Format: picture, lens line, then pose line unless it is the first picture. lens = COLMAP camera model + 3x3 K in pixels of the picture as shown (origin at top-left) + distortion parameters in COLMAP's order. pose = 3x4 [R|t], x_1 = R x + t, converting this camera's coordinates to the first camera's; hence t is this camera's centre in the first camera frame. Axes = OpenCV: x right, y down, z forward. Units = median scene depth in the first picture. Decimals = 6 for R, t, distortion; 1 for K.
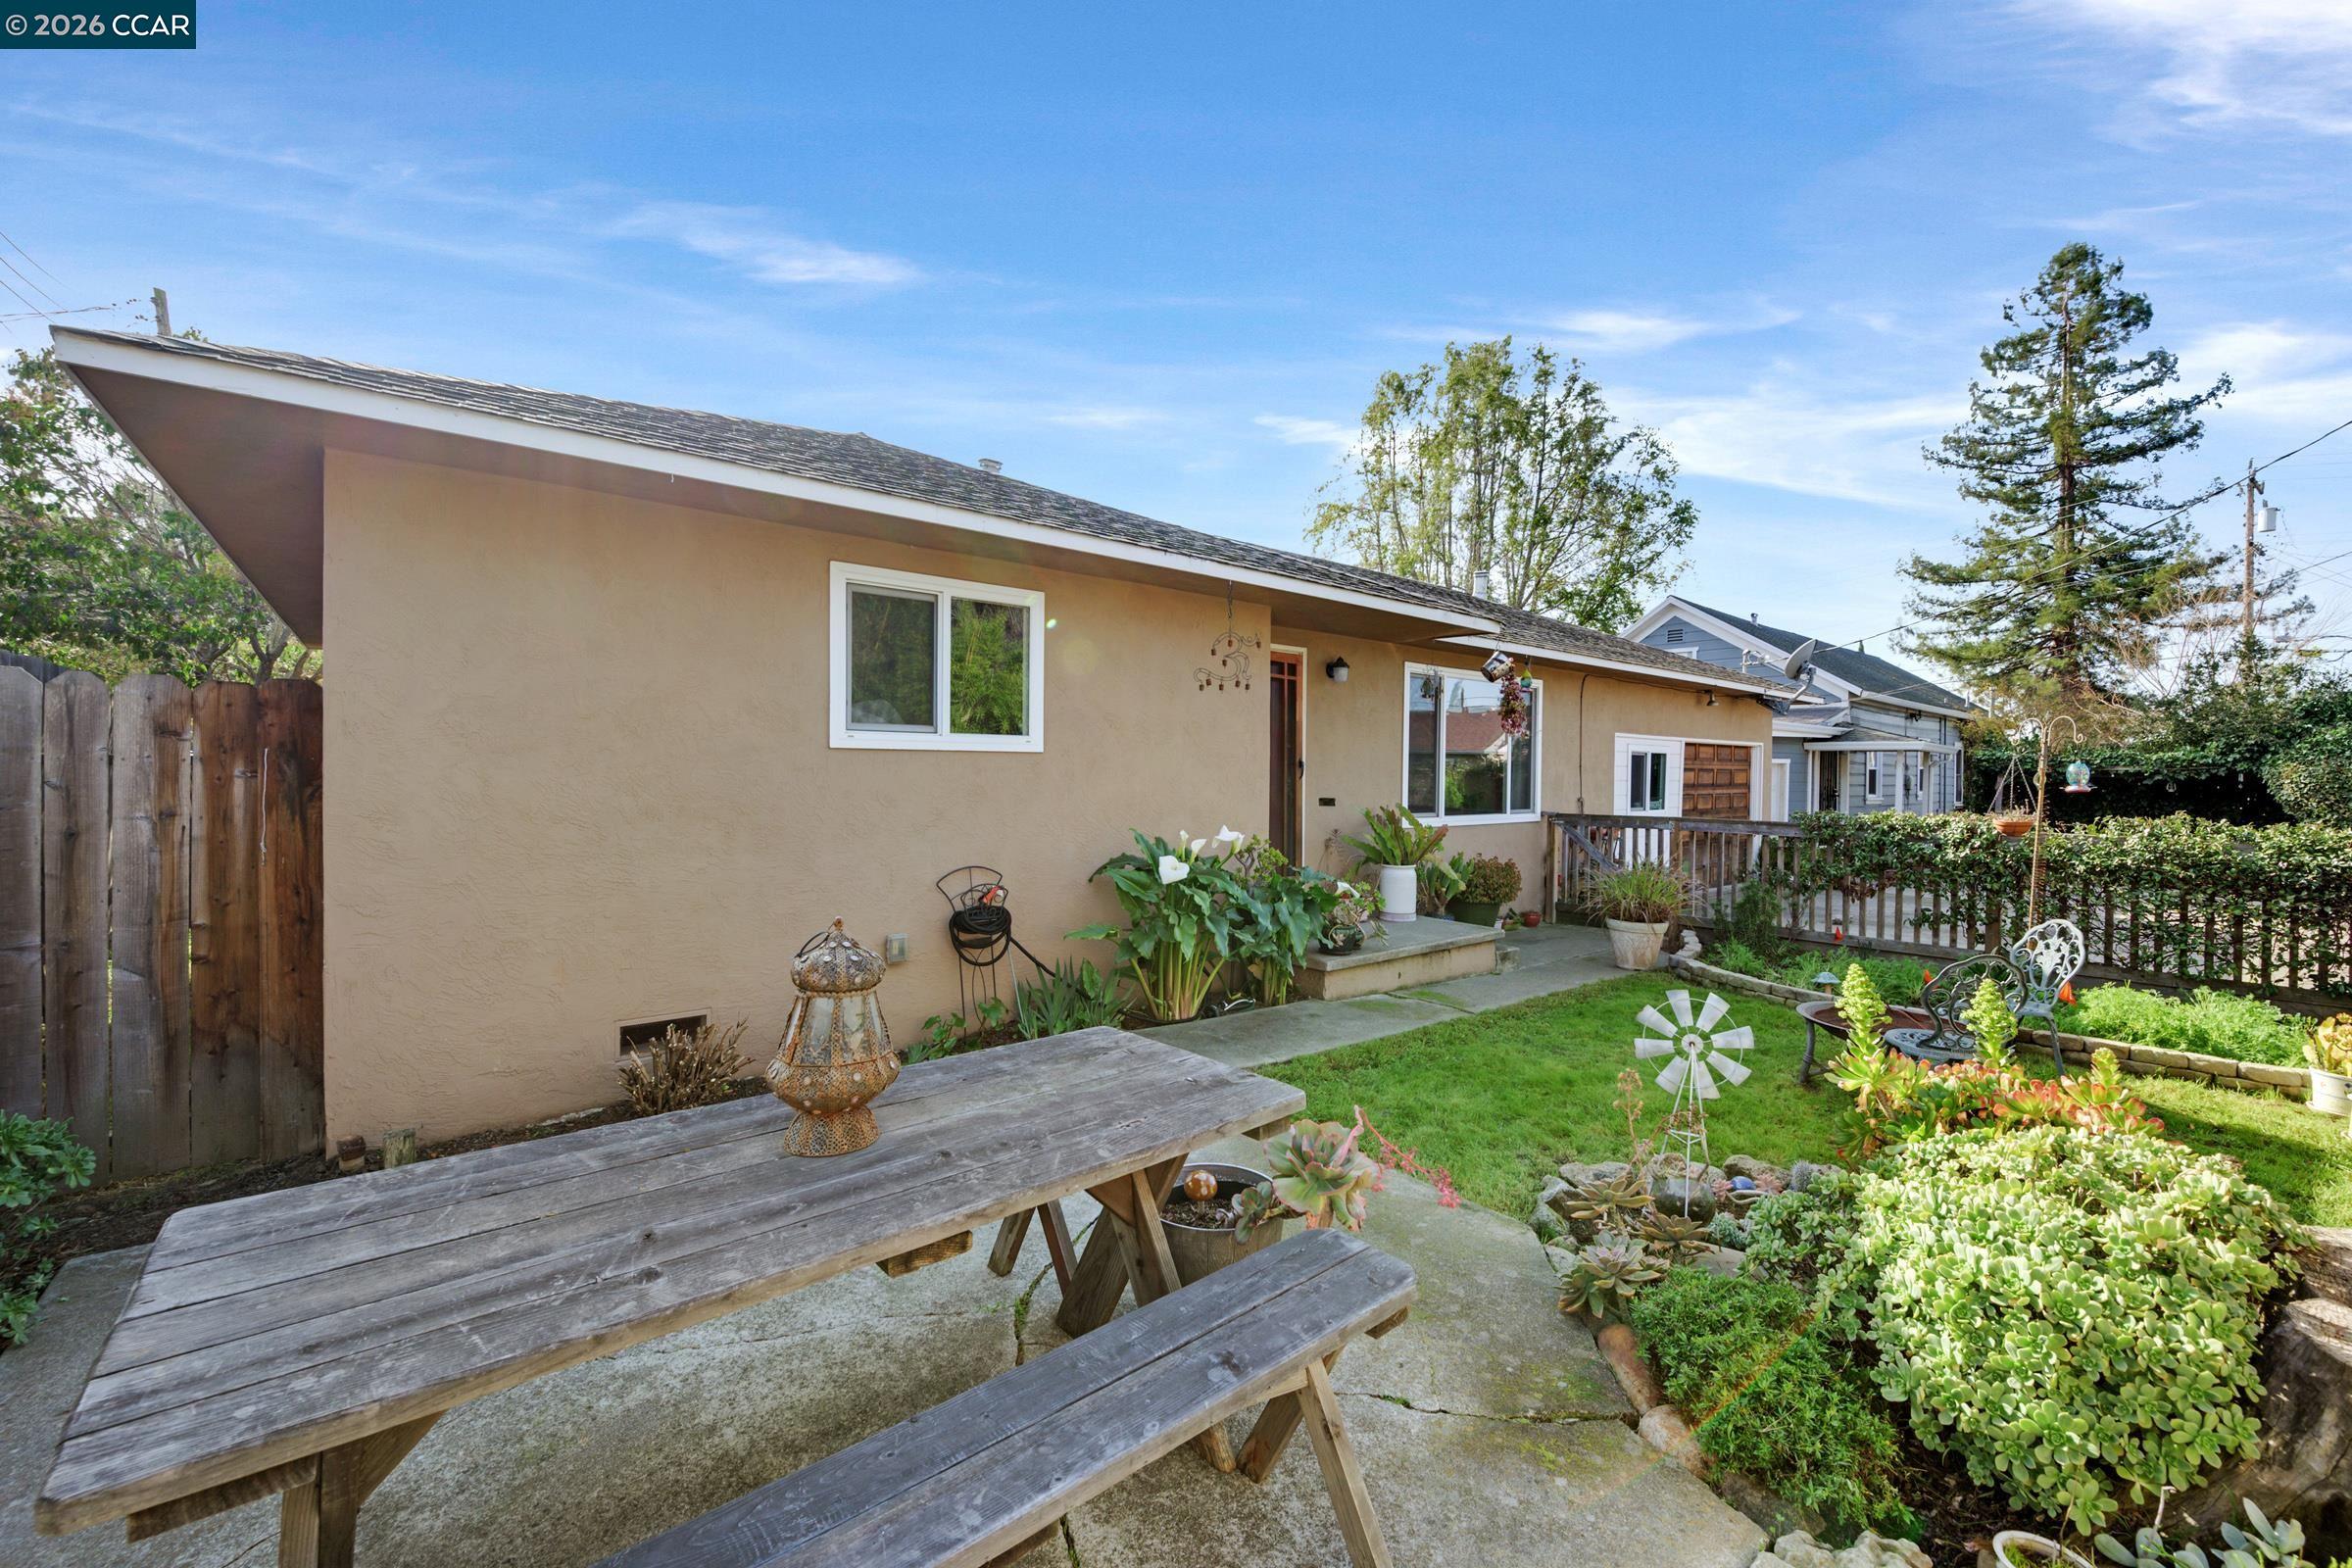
lens RADIAL K [[932.5, 0, 1175.9], [0, 932.5, 781.0], [0, 0, 1]] dist [-0.006901, 0.000149]
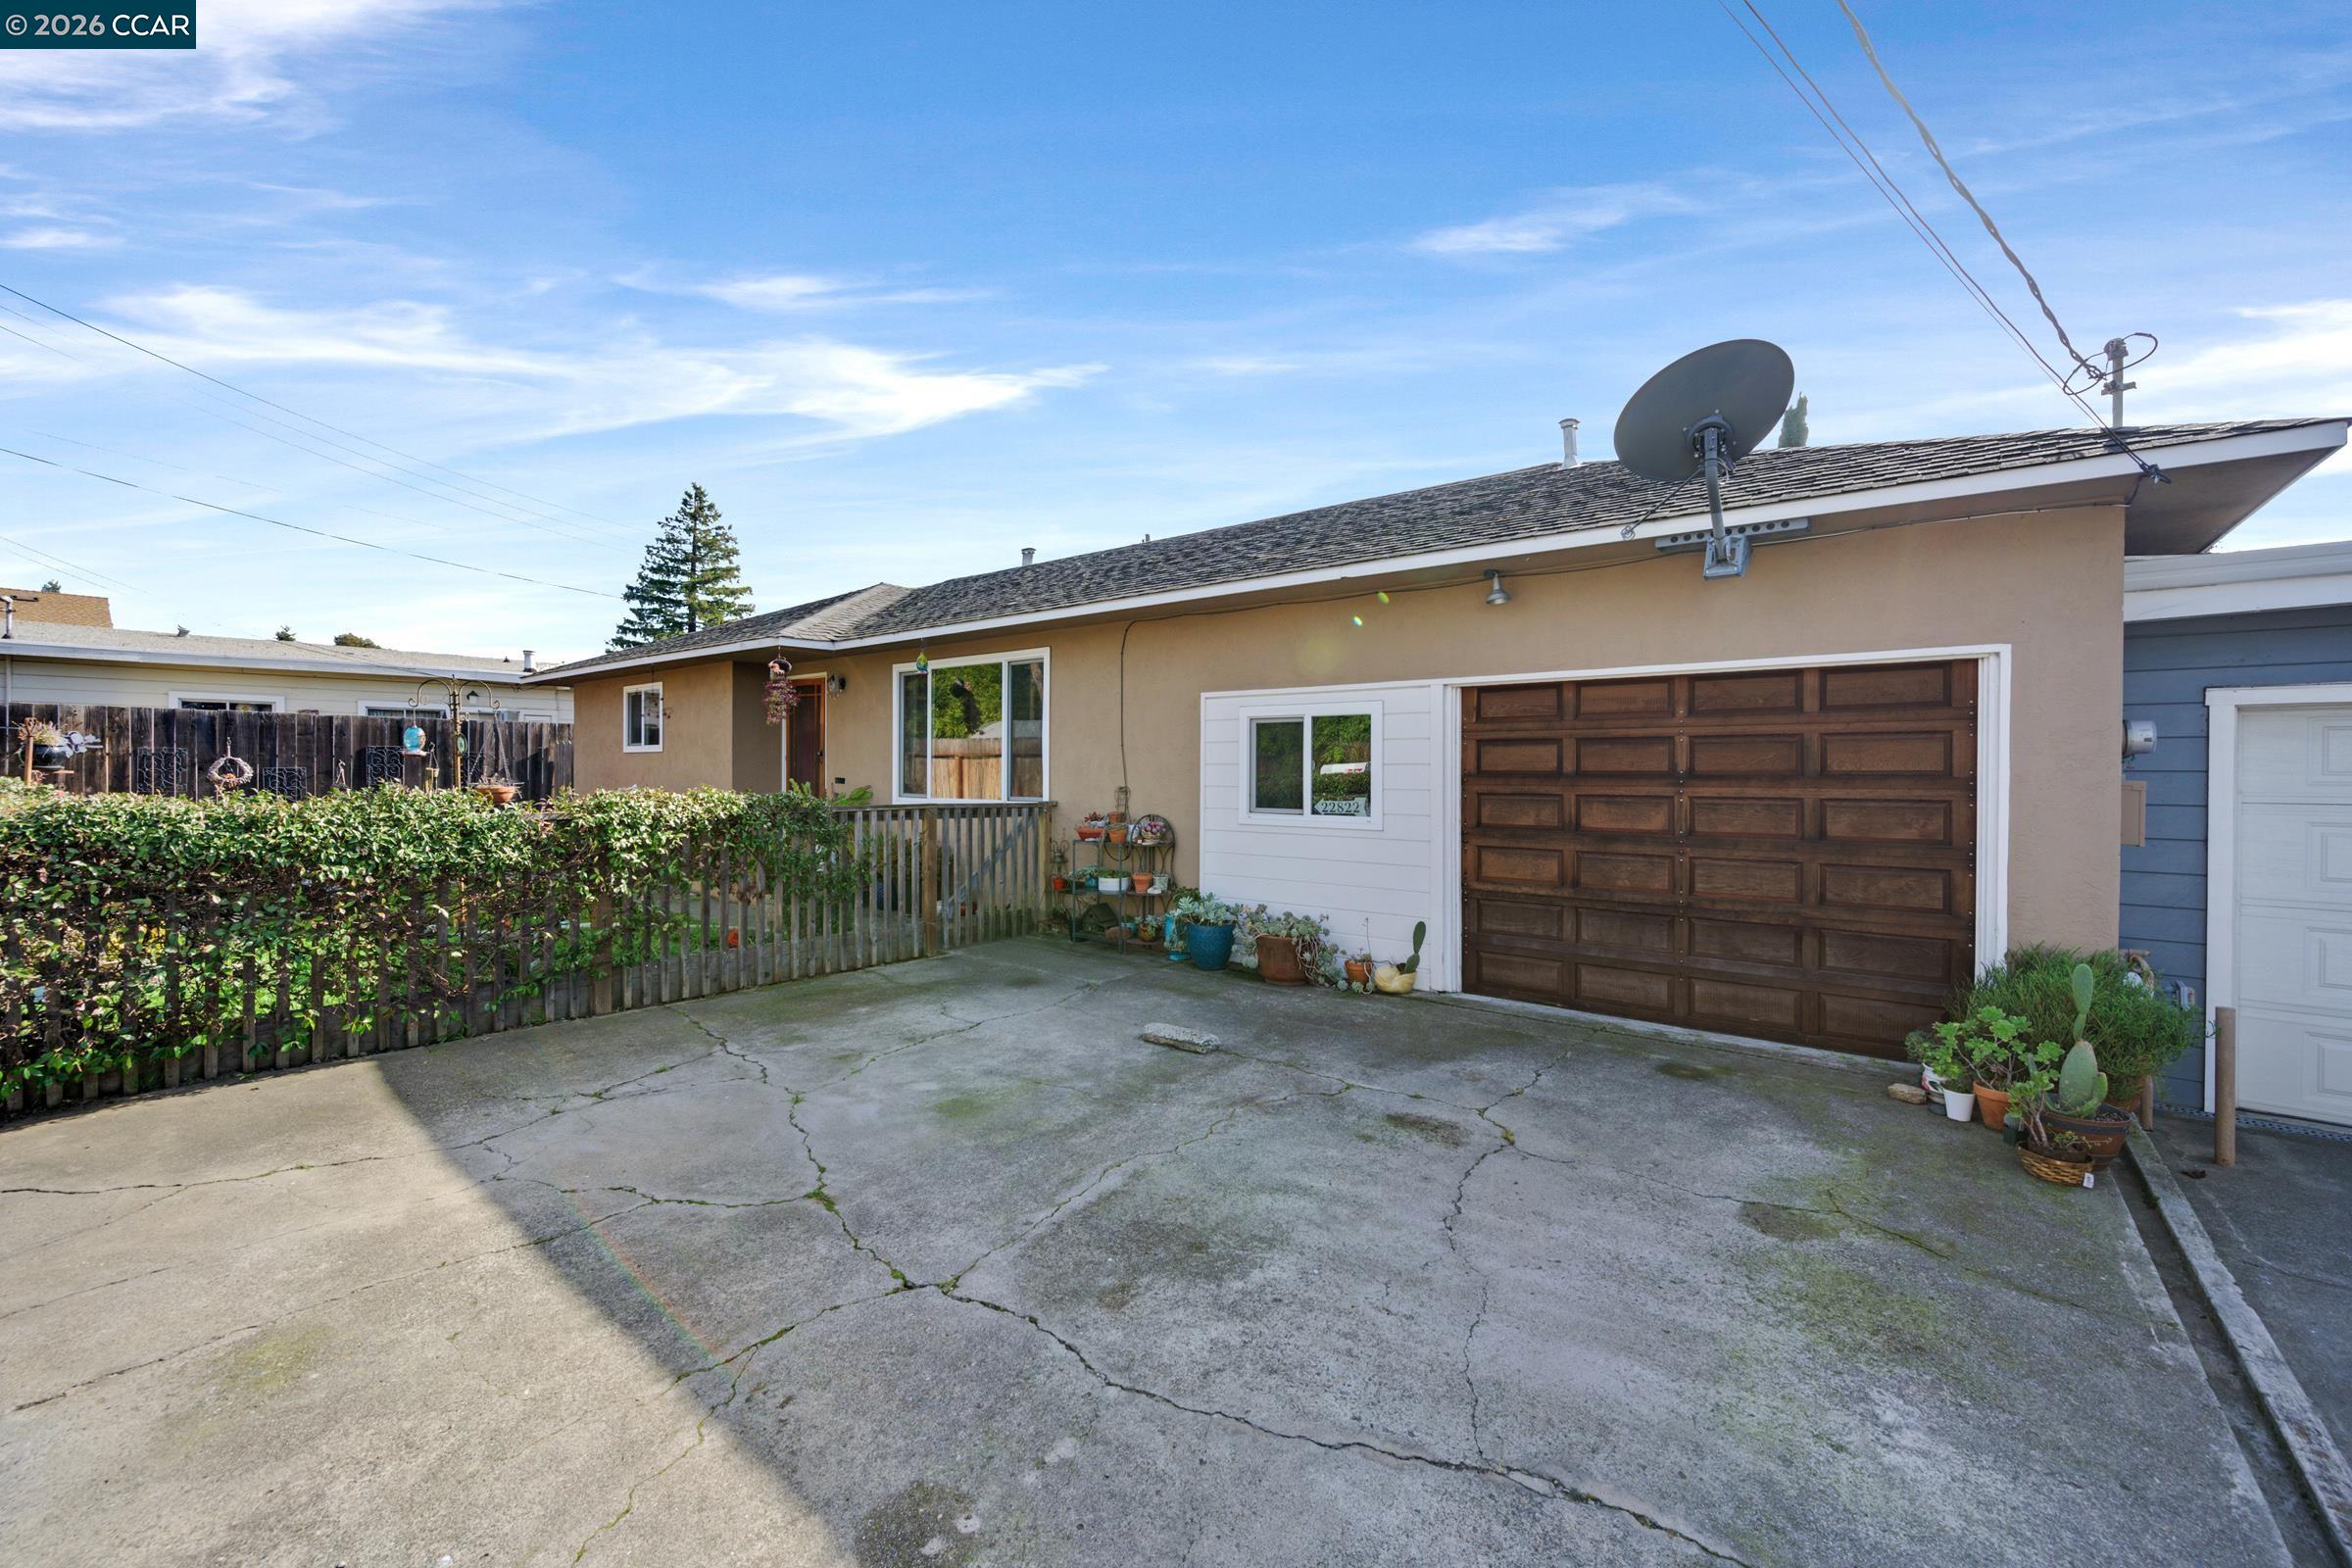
lens RADIAL K [[932.5, 0, 1182.8], [0, 932.5, 777.6], [0, 0, 1]] dist [-0.006901, 0.000149]
pose [[0.210605, -0.004575, -0.977561, 0.271564], [-0.015817, 0.999842, -0.008087, 0.003618], [0.977443, 0.017165, 0.210500, 0.204411]]
